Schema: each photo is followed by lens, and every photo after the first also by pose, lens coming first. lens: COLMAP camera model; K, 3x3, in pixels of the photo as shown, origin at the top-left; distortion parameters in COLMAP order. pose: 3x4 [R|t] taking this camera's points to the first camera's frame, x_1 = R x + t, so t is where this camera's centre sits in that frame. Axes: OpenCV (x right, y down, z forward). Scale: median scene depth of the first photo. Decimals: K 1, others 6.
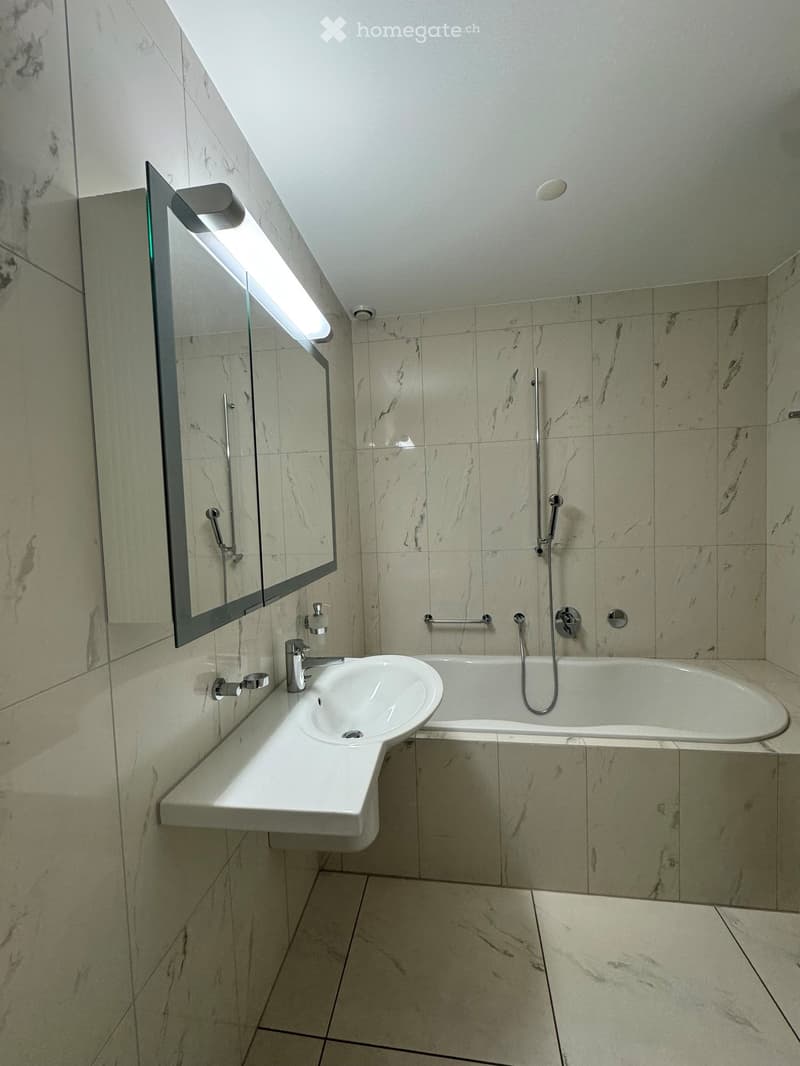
lens RADIAL K [[423.4, 0, 400.0], [0, 423.4, 533.0], [0, 0, 1]] dist [-0.001162, -0.000372]
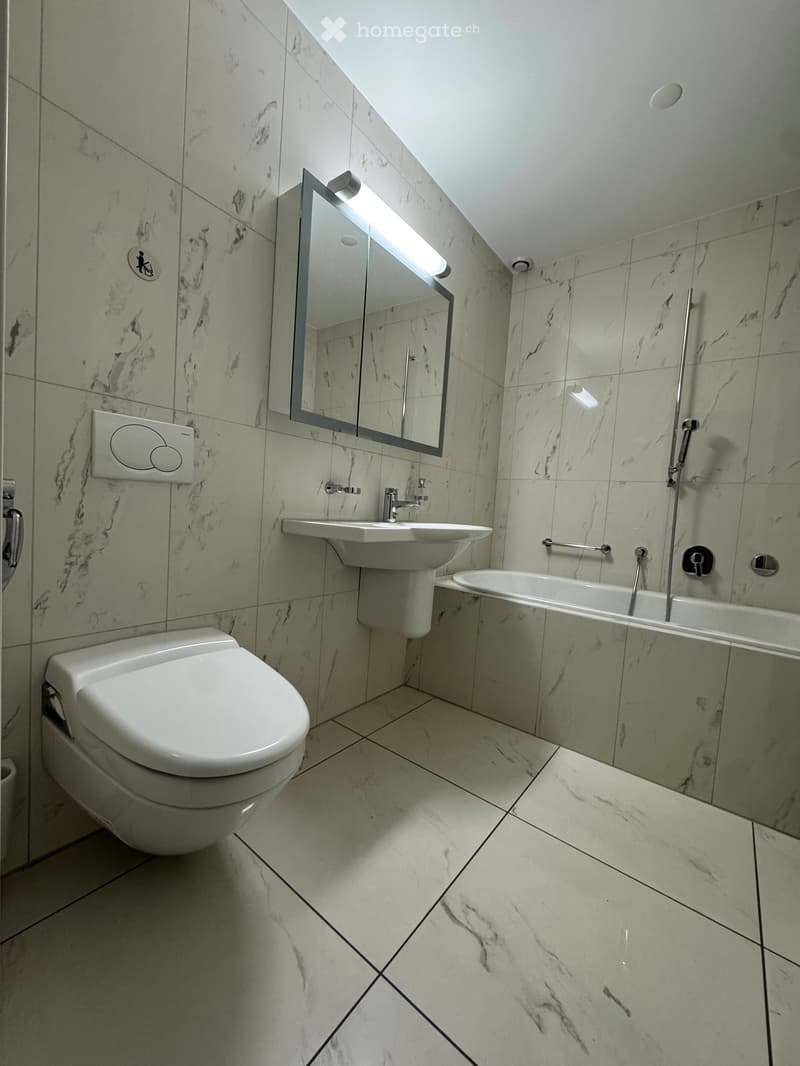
lens RADIAL K [[423.4, 0, 400.0], [0, 423.4, 533.0], [0, 0, 1]] dist [-0.001162, -0.000372]
pose [[0.864272, 0.126884, -0.486759, 0.287342], [-0.124555, 0.991511, 0.037304, 0.202733], [0.487361, 0.028388, 0.872739, -0.137060]]
